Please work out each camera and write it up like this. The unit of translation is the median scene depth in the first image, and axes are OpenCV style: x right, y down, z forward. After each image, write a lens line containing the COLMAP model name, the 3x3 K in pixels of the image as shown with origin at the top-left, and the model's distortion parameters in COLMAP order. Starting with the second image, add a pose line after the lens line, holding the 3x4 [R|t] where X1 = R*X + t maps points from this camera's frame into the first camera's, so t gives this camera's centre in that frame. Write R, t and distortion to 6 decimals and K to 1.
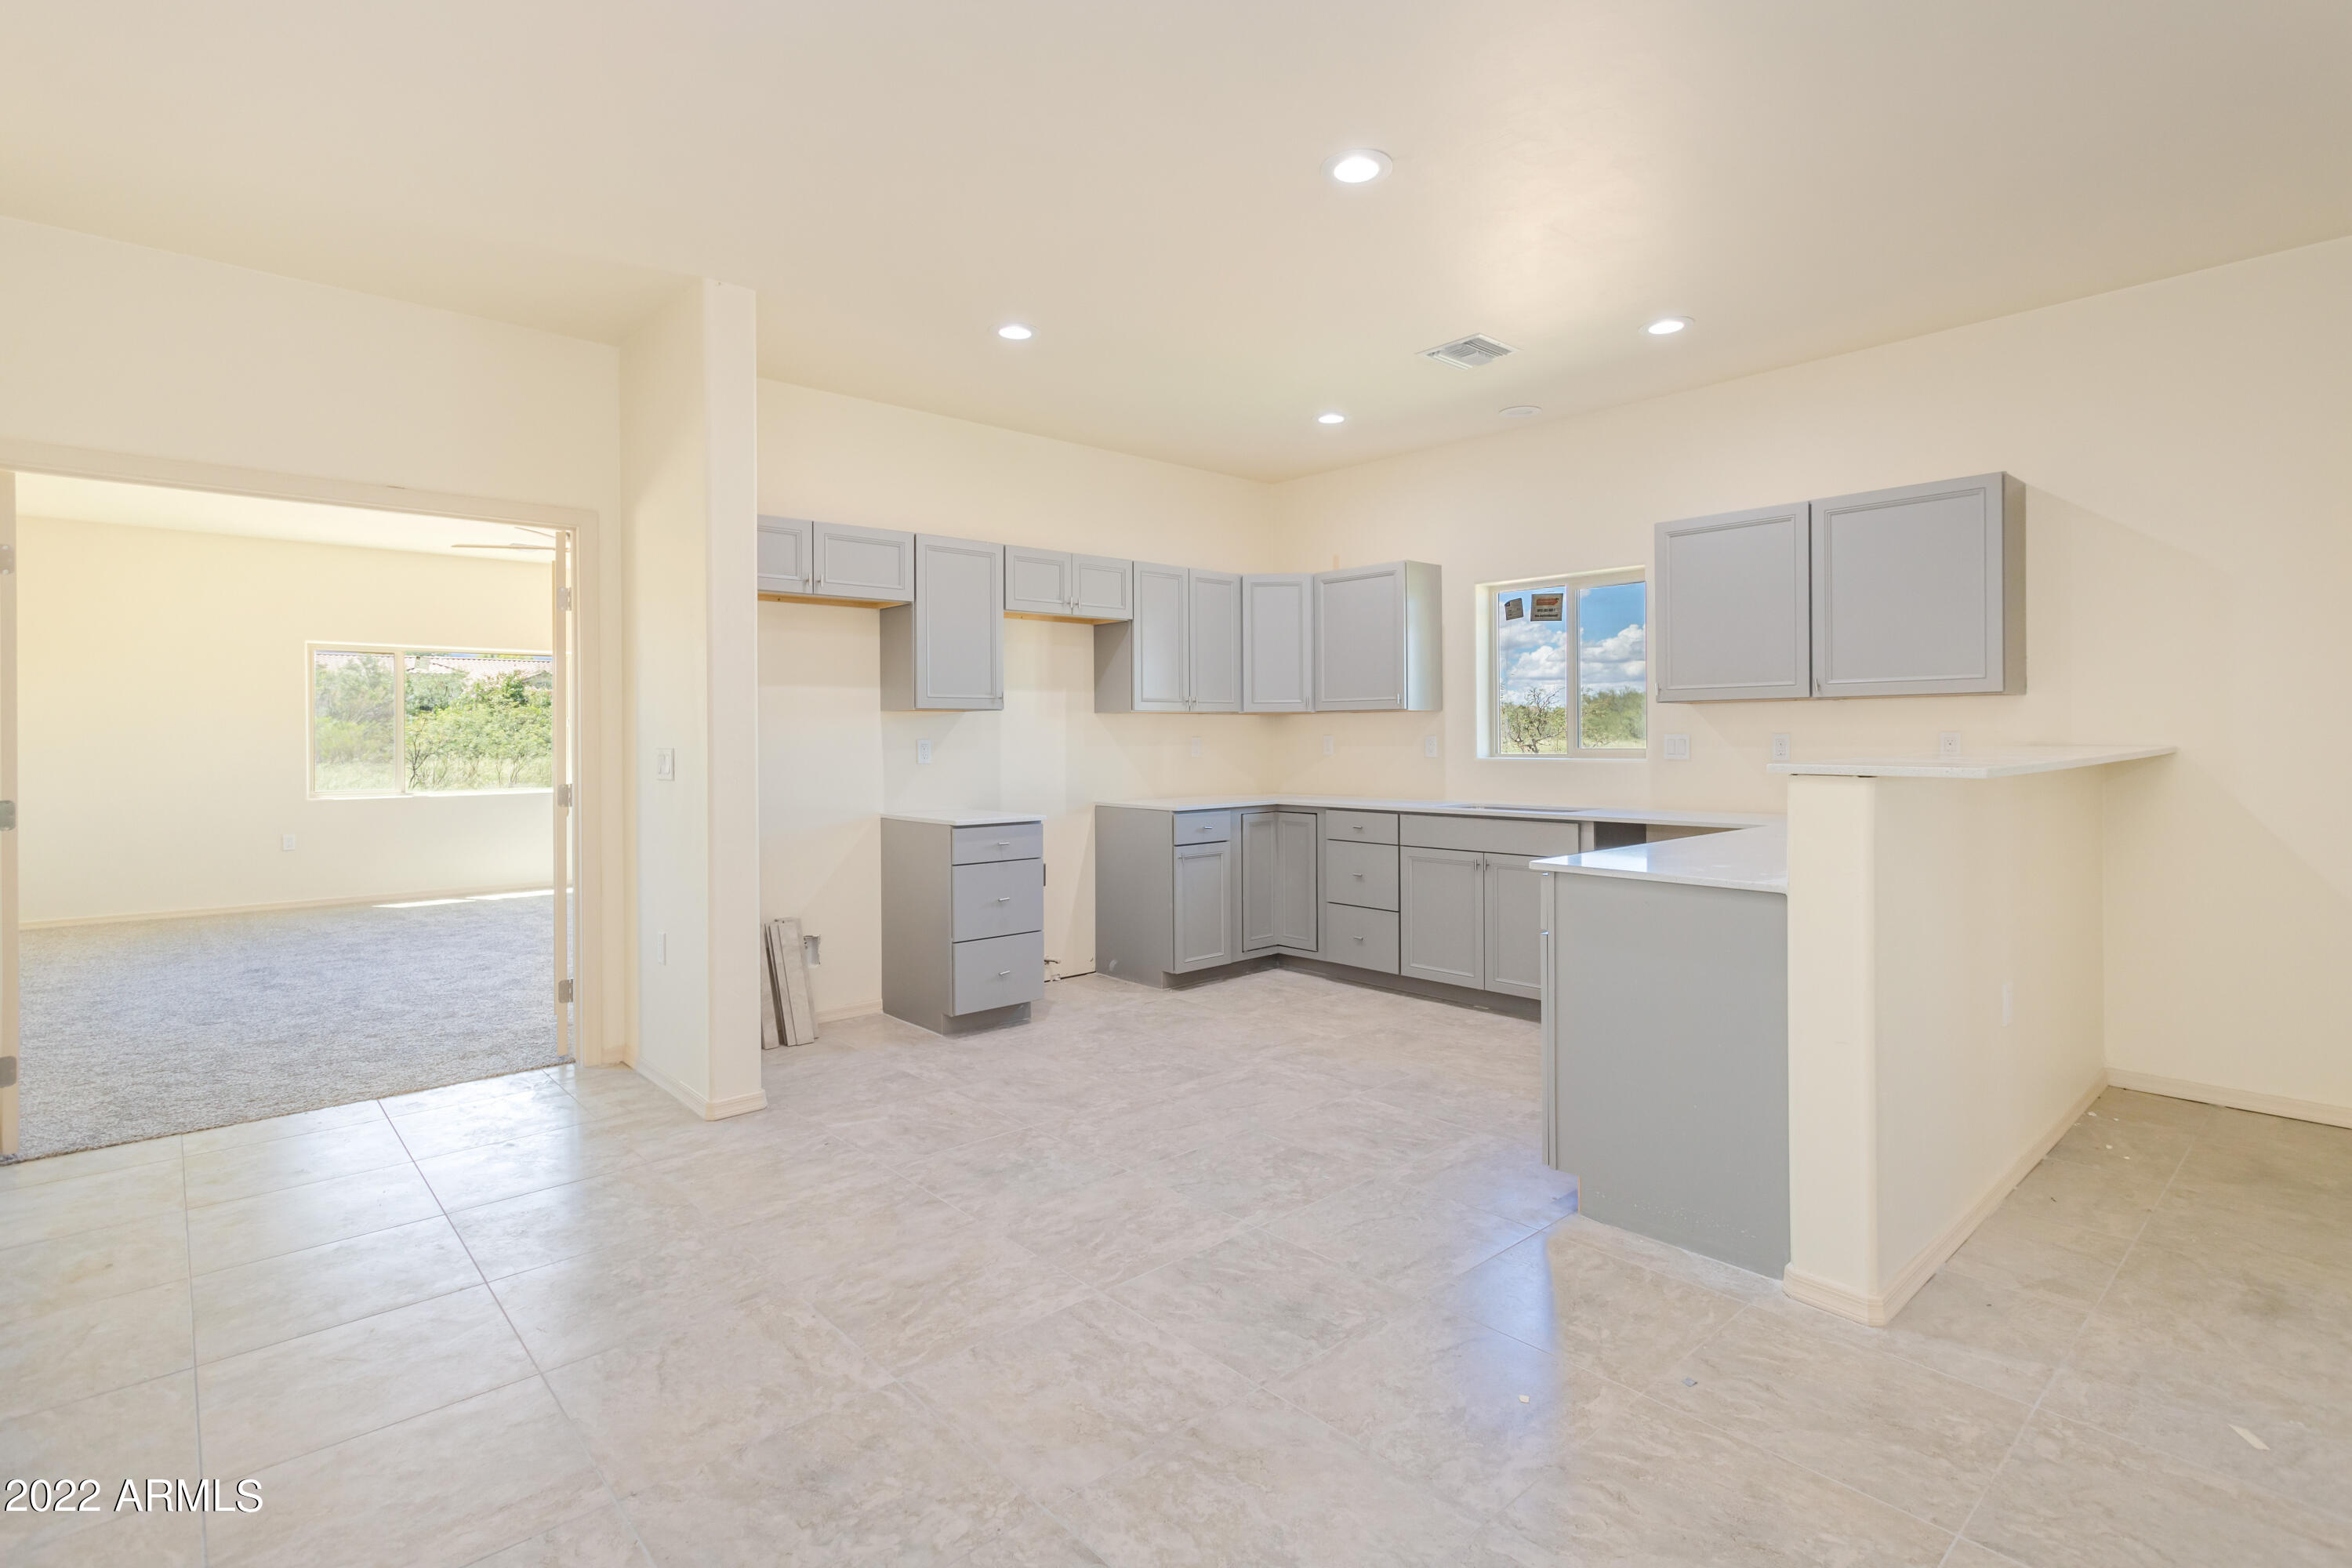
lens RADIAL K [[1145.0, 0, 1180.2], [0, 1145.0, 764.0], [0, 0, 1]] dist [0.005134, 0.002085]
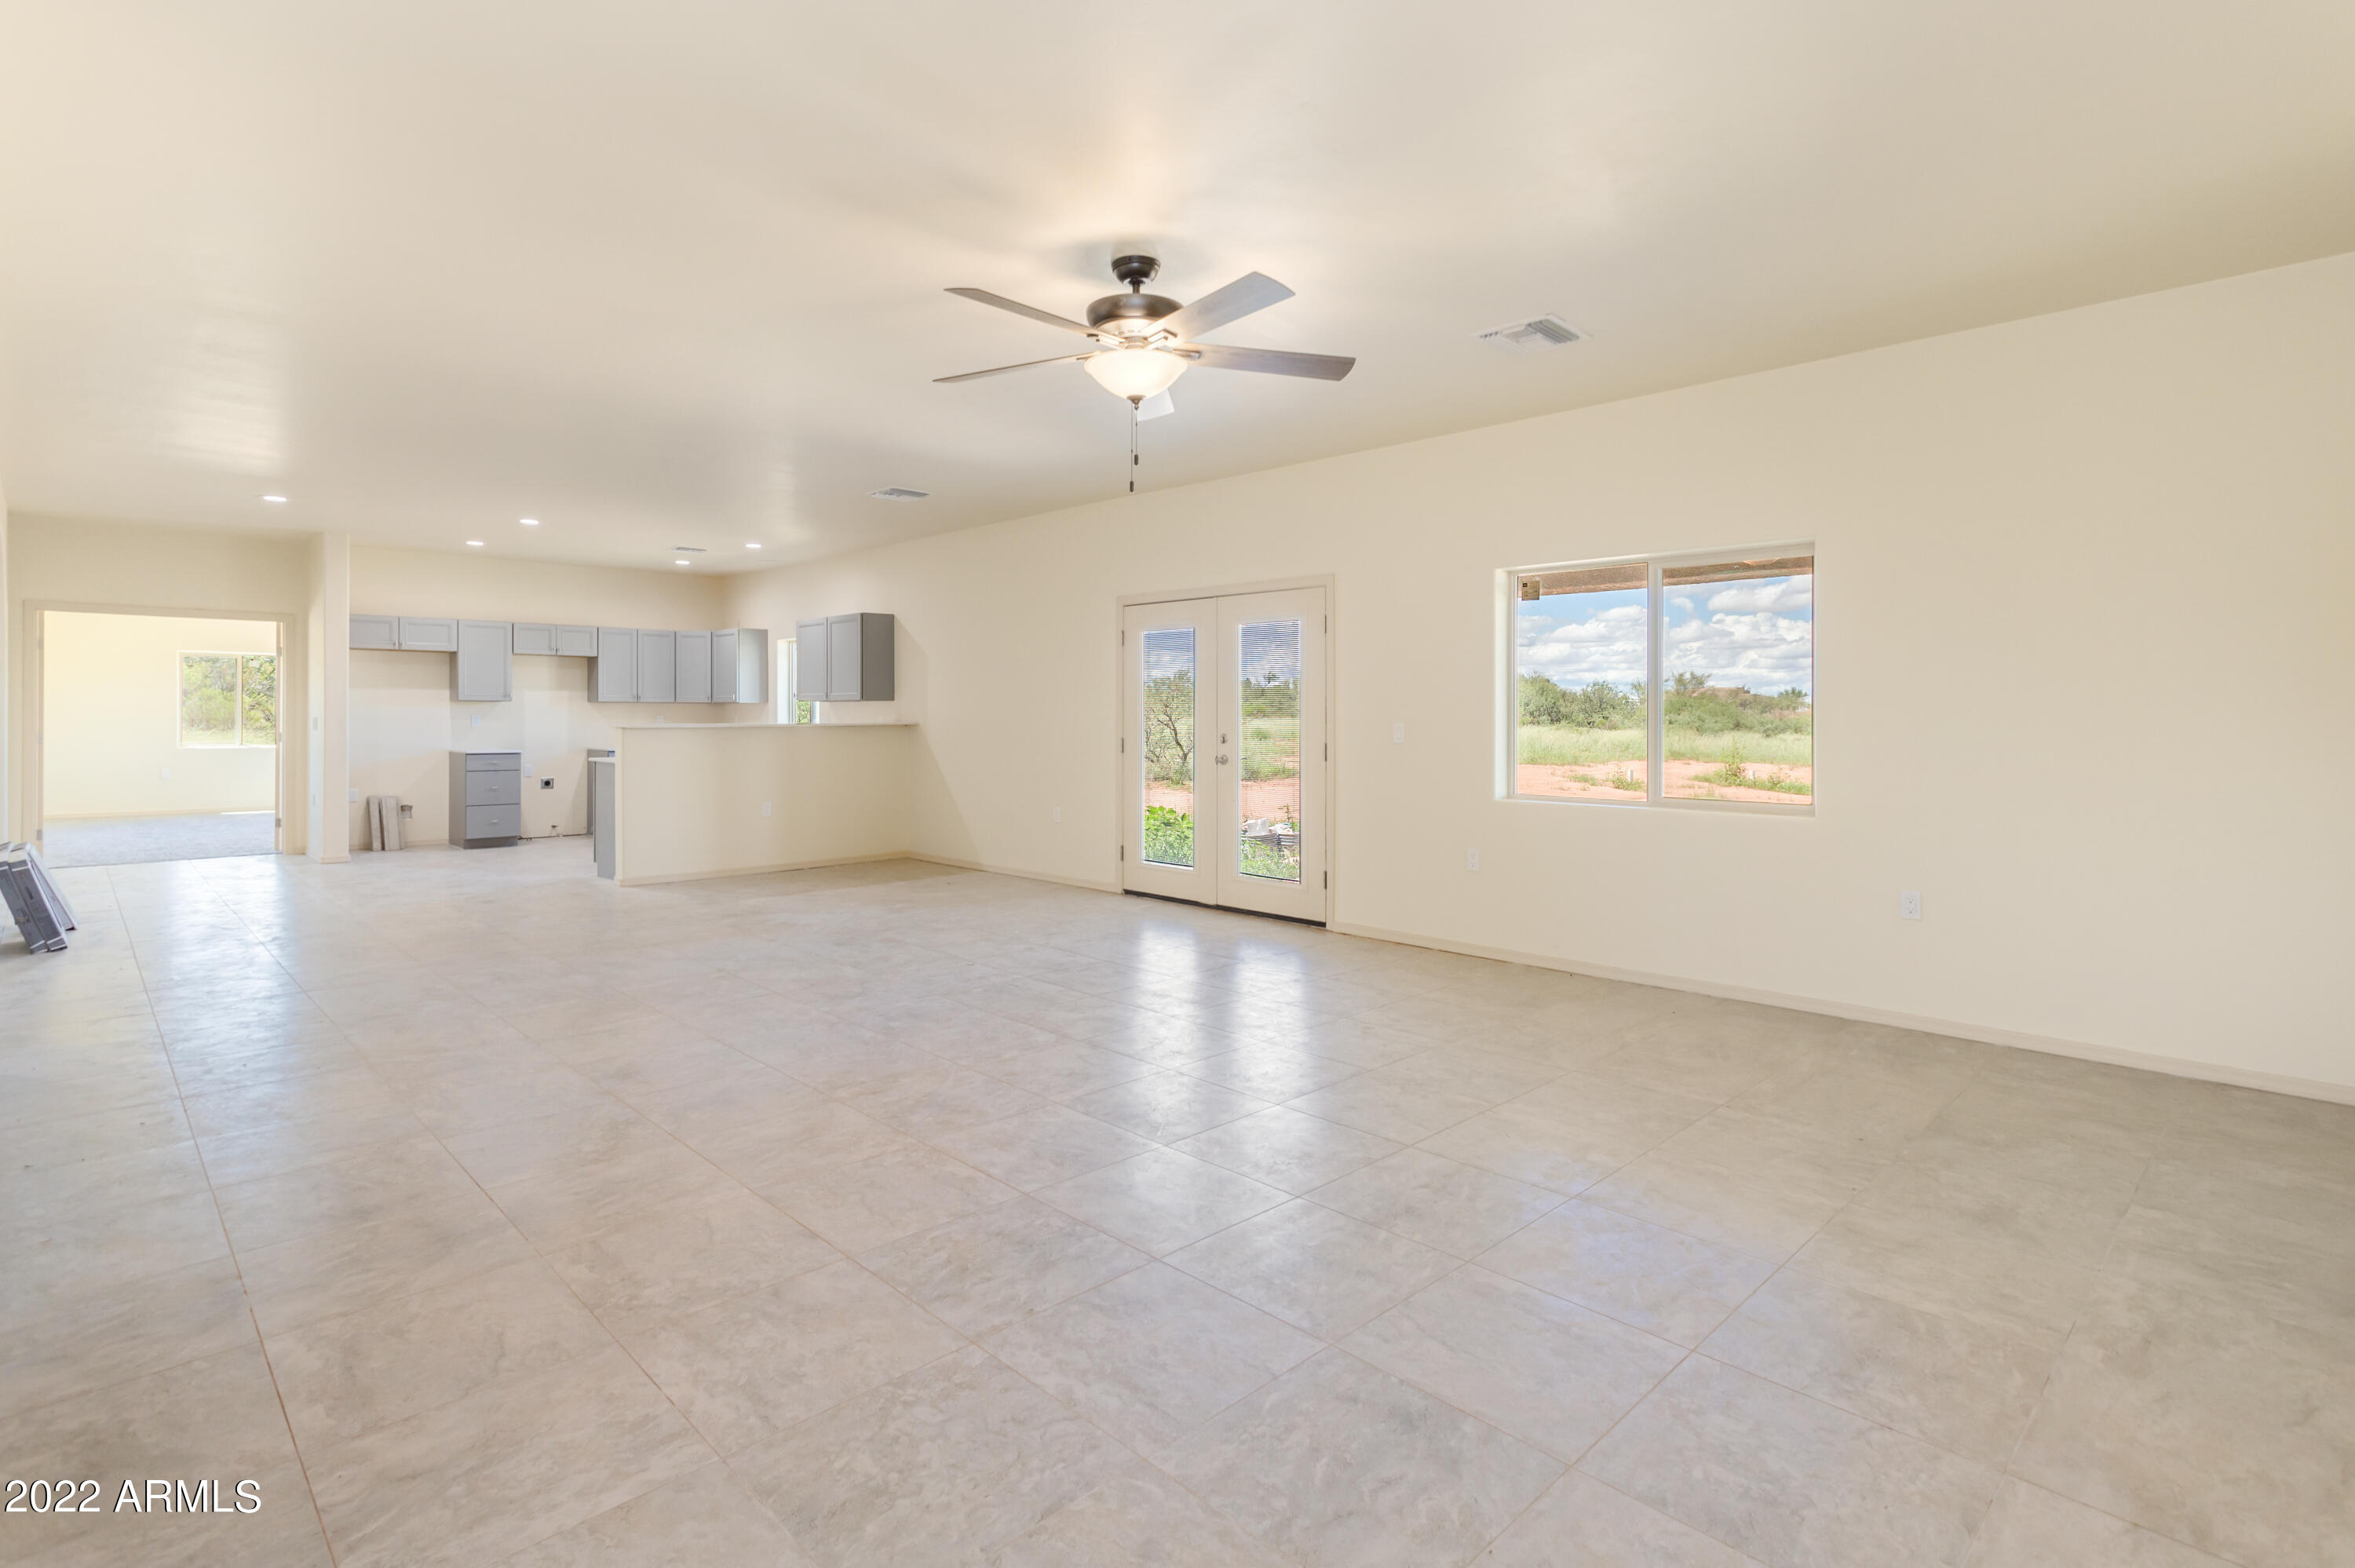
lens RADIAL K [[1146.3, 0, 1186.7], [0, 1146.3, 792.4], [0, 0, 1]] dist [0.005134, 0.002085]
pose [[0.999070, 0.005831, 0.042727, 1.092478], [-0.007668, 0.999048, 0.042949, 0.021342], [-0.042436, -0.043236, 0.998163, -1.276135]]
